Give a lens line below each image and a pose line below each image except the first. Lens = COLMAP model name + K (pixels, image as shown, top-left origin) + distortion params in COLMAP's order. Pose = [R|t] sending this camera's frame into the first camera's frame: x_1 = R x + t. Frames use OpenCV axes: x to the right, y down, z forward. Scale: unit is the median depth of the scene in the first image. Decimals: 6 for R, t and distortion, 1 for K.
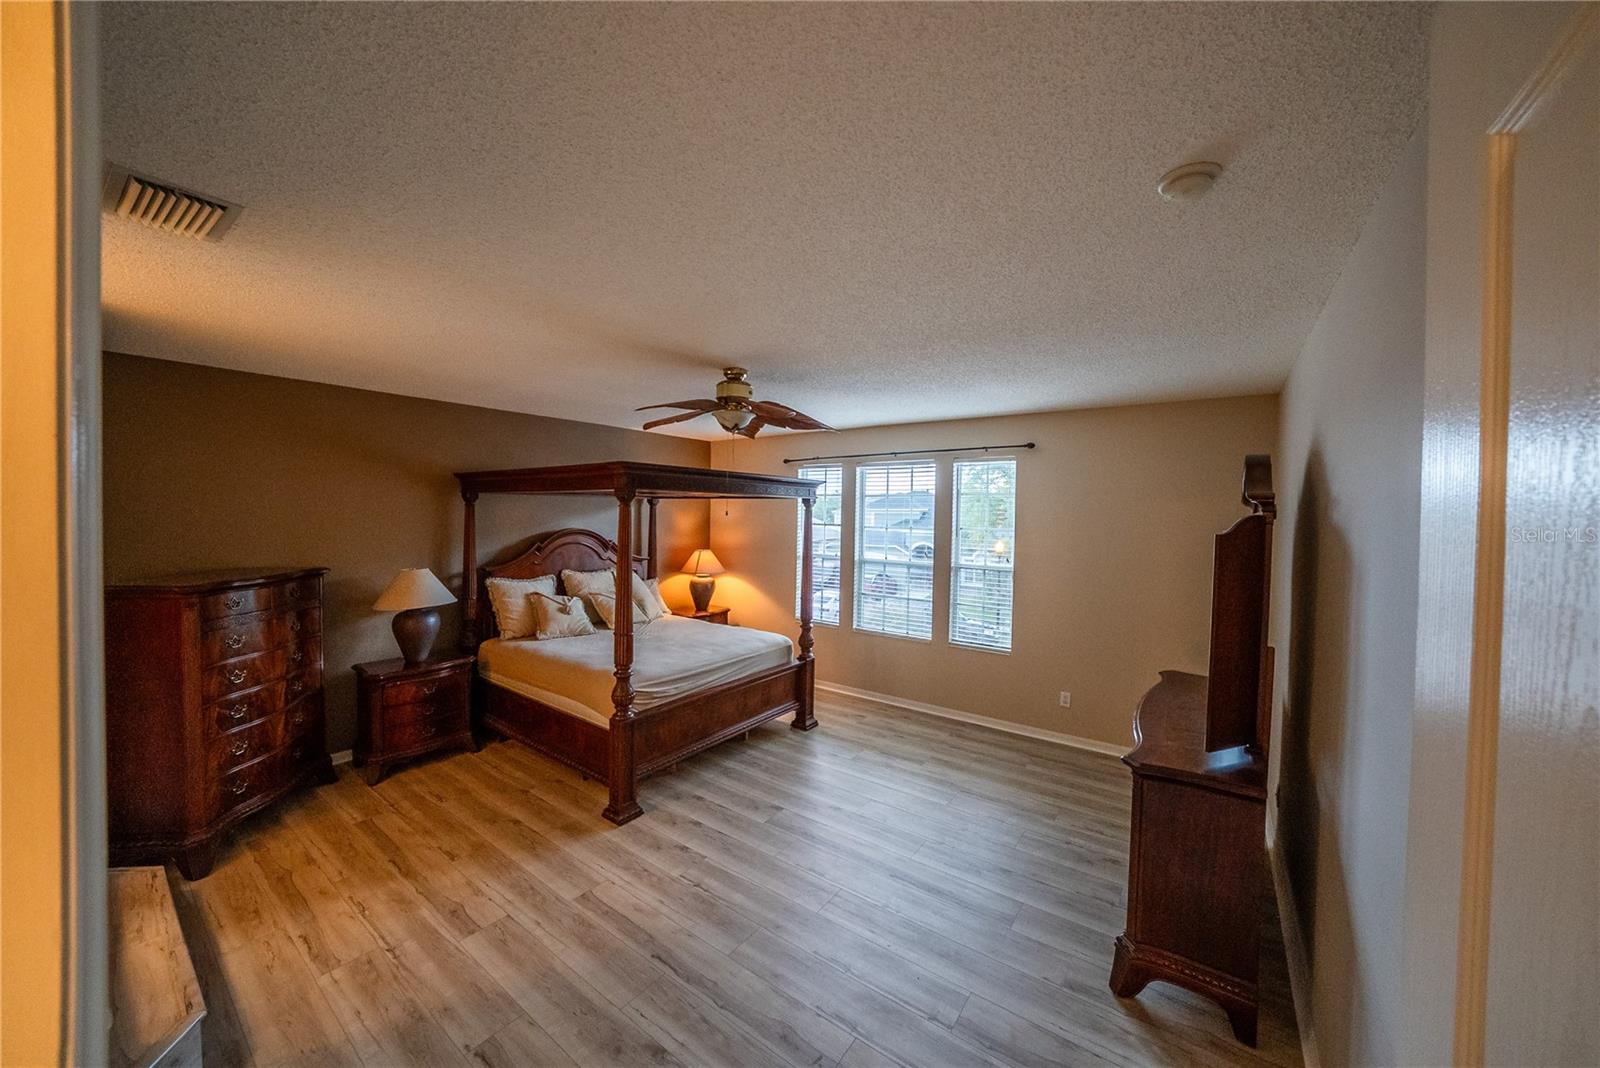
lens RADIAL K [[562.9, 0, 805.1], [0, 562.9, 527.3], [0, 0, 1]] dist [-0.028758, 0.004966]
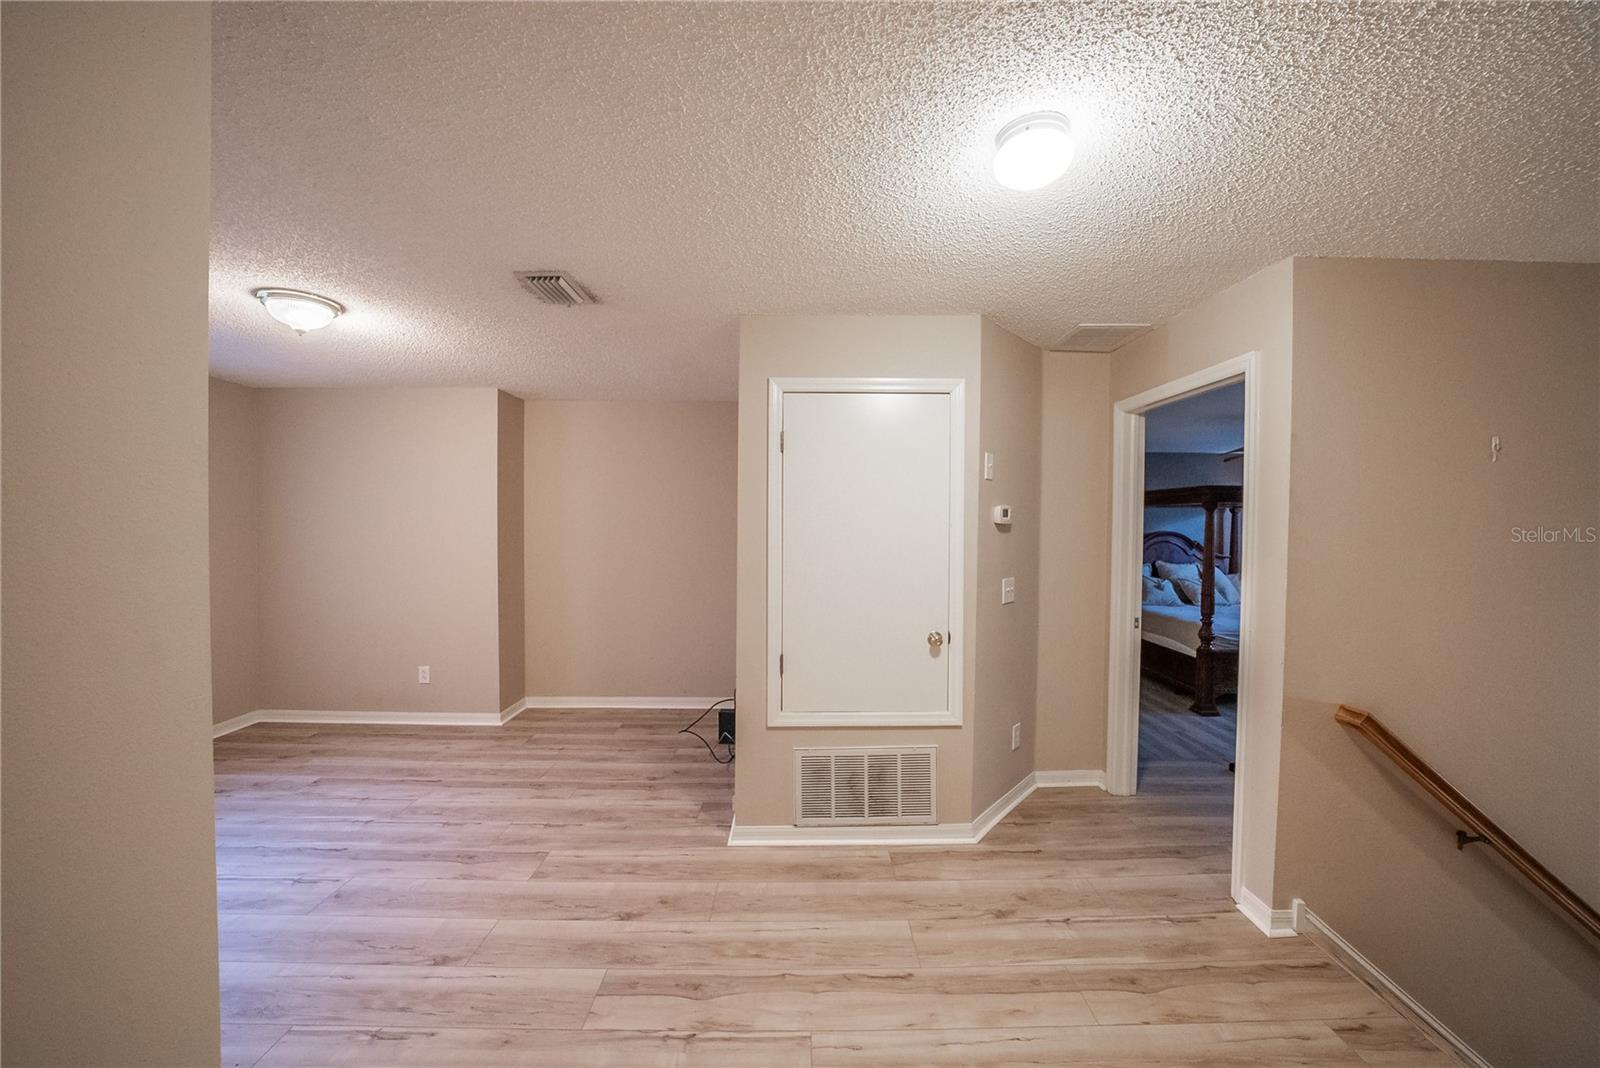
lens RADIAL K [[562.9, 0, 805.1], [0, 562.9, 527.3], [0, 0, 1]] dist [-0.028758, 0.004966]
pose [[0.594814, 0.000955, -0.803863, 0.172143], [-0.018158, 0.999760, -0.012249, 0.027634], [0.803658, 0.021882, 0.594689, -0.565864]]
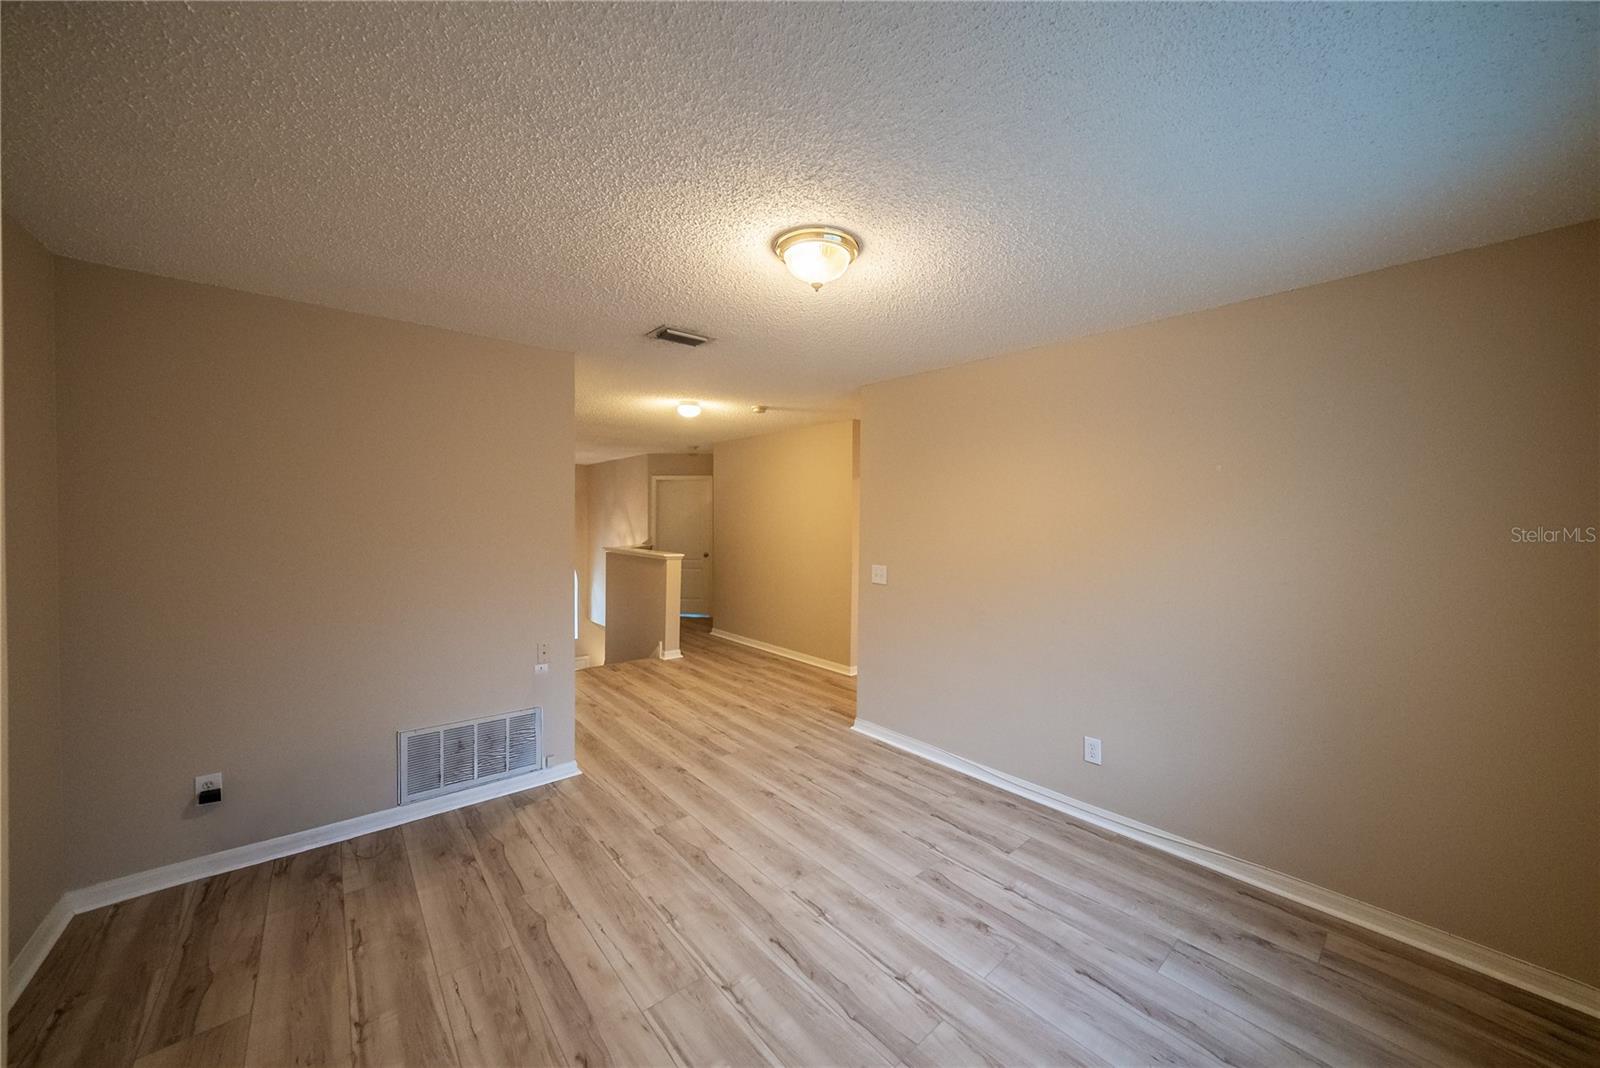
lens RADIAL K [[565.9, 0, 806.6], [0, 565.9, 527.2], [0, 0, 1]] dist [-0.029589, 0.004639]
pose [[0.223260, -0.030240, 0.974290, -0.811343], [0.016559, 0.999492, 0.027228, 0.016040], [-0.974618, 0.010054, 0.223647, -0.709471]]
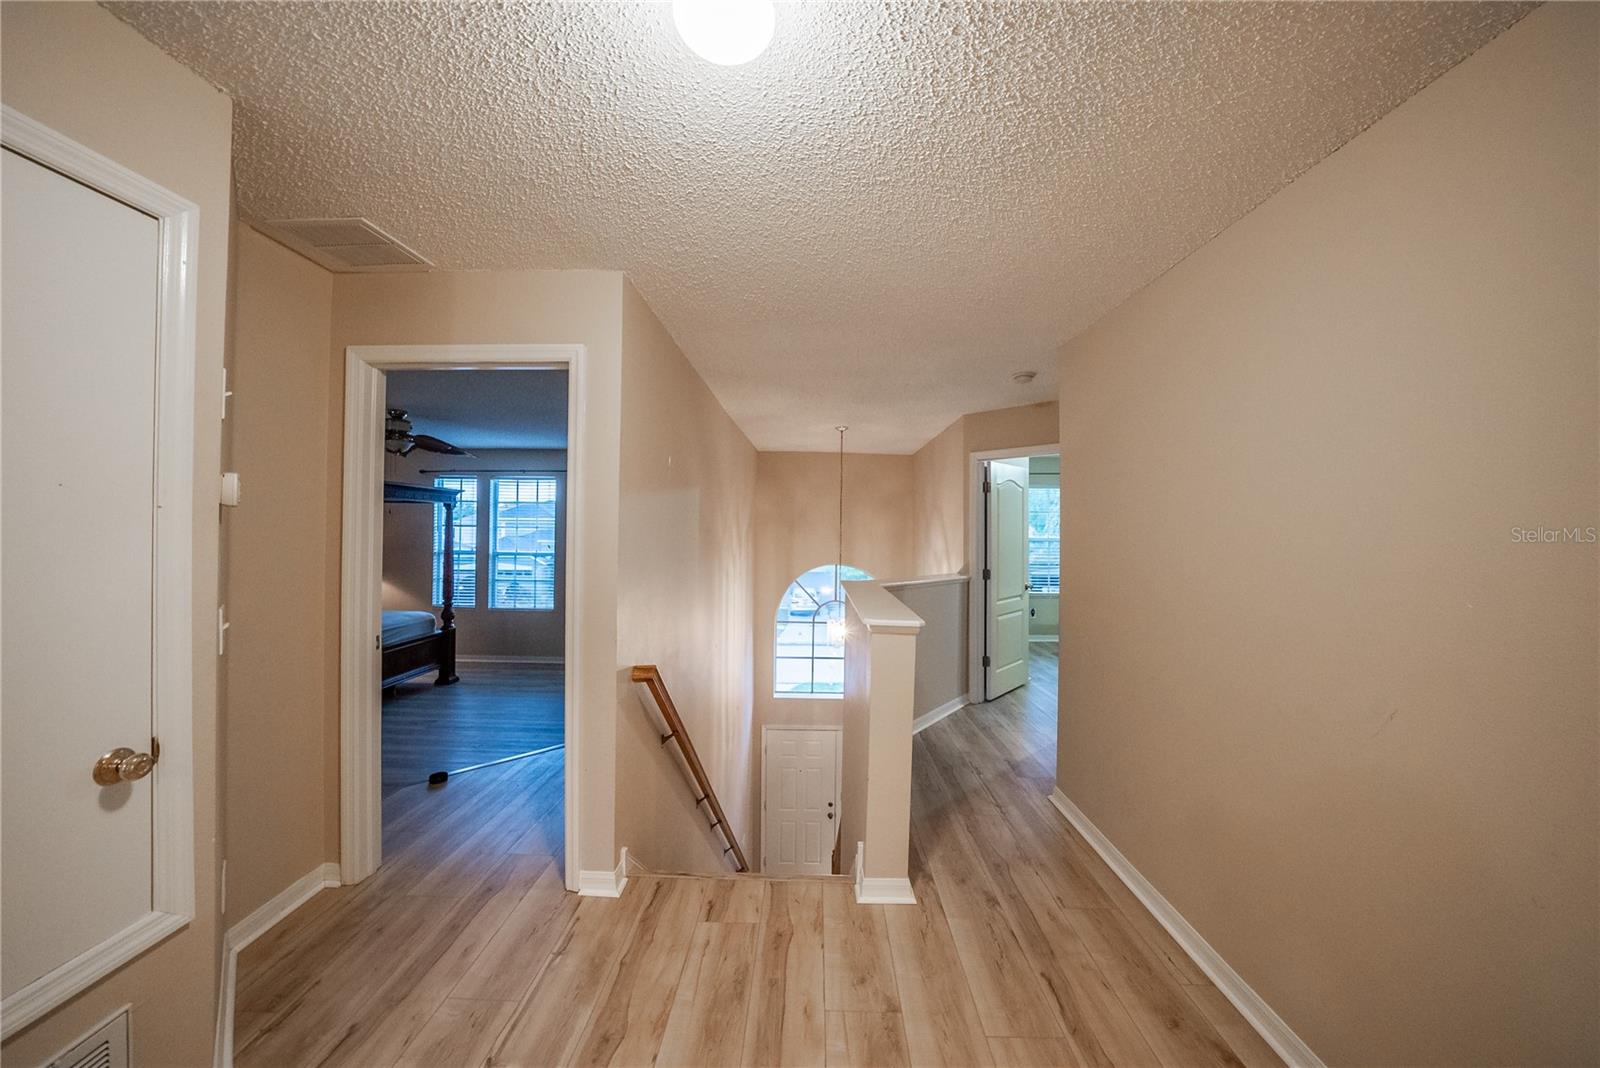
lens RADIAL K [[565.9, 0, 806.6], [0, 565.9, 527.2], [0, 0, 1]] dist [-0.029589, 0.004639]
pose [[0.817159, -0.003946, 0.576399, -0.062529], [0.015046, 0.999782, -0.014487, 0.033461], [-0.576216, 0.020511, 0.817040, -0.502085]]
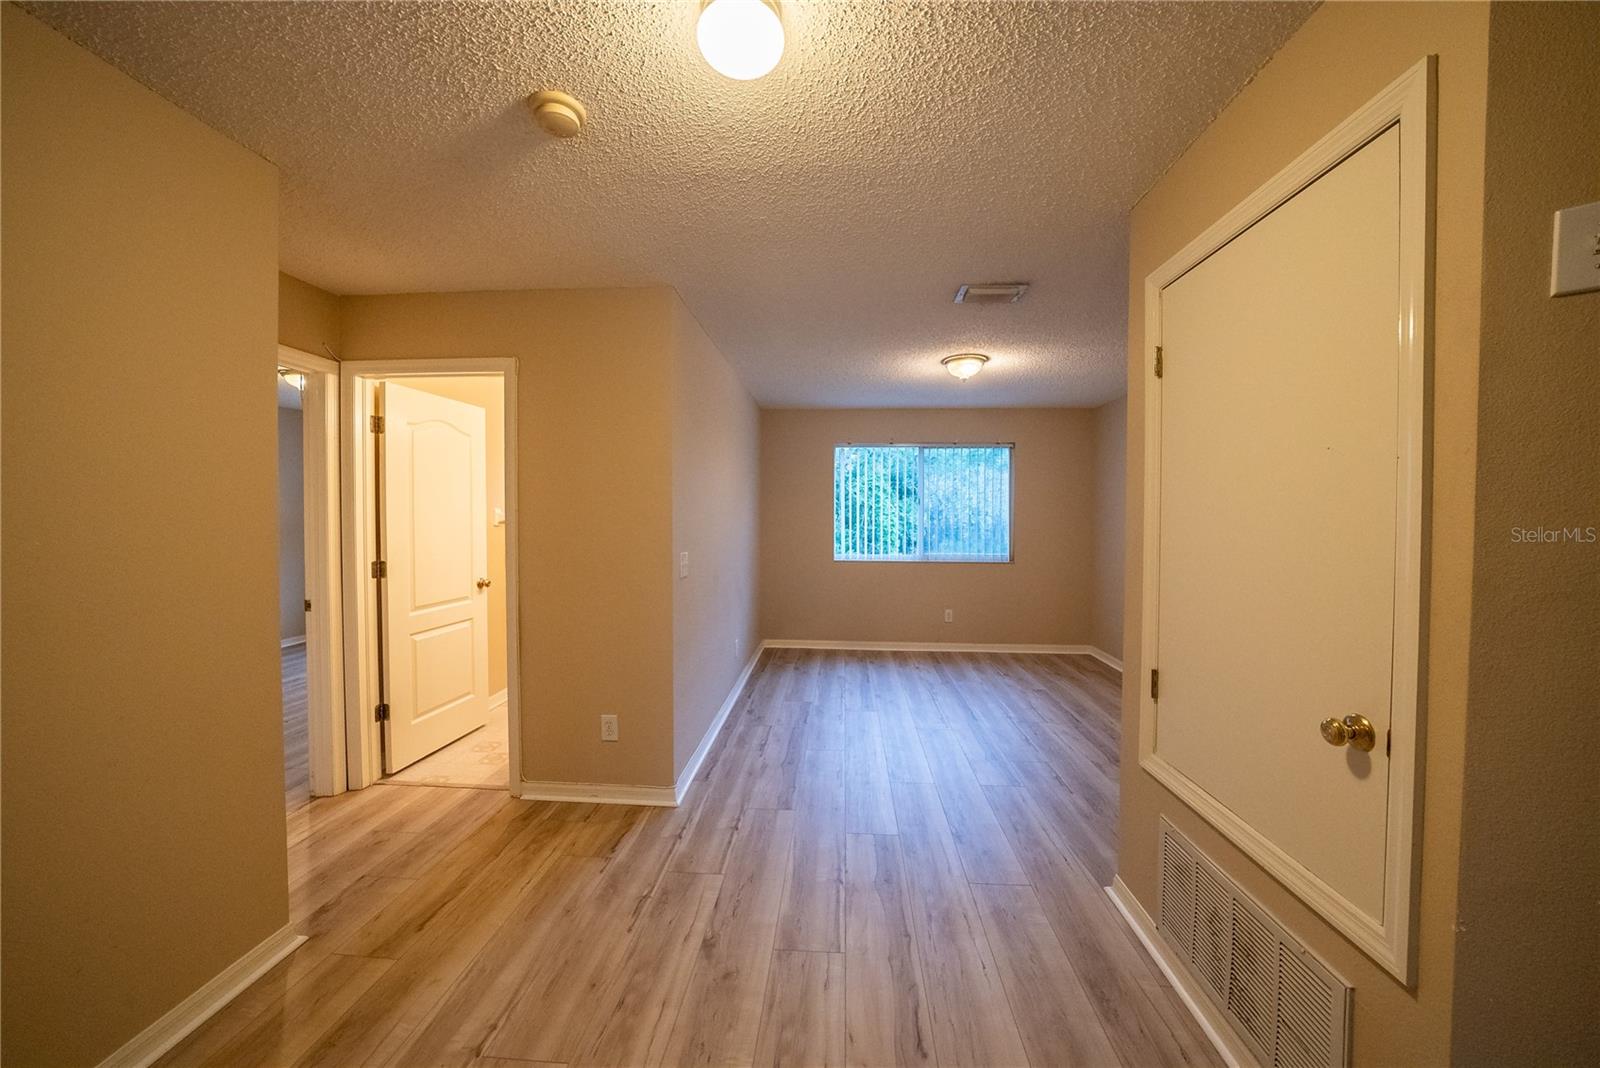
lens RADIAL K [[559.4, 0, 803.5], [0, 559.4, 527.6], [0, 0, 1]] dist [-0.021836, 0.000011]
pose [[-0.847997, -0.005033, -0.529977, 0.122789], [-0.028173, 0.998969, 0.035593, 0.041527], [0.529251, 0.045114, -0.847265, -0.116089]]
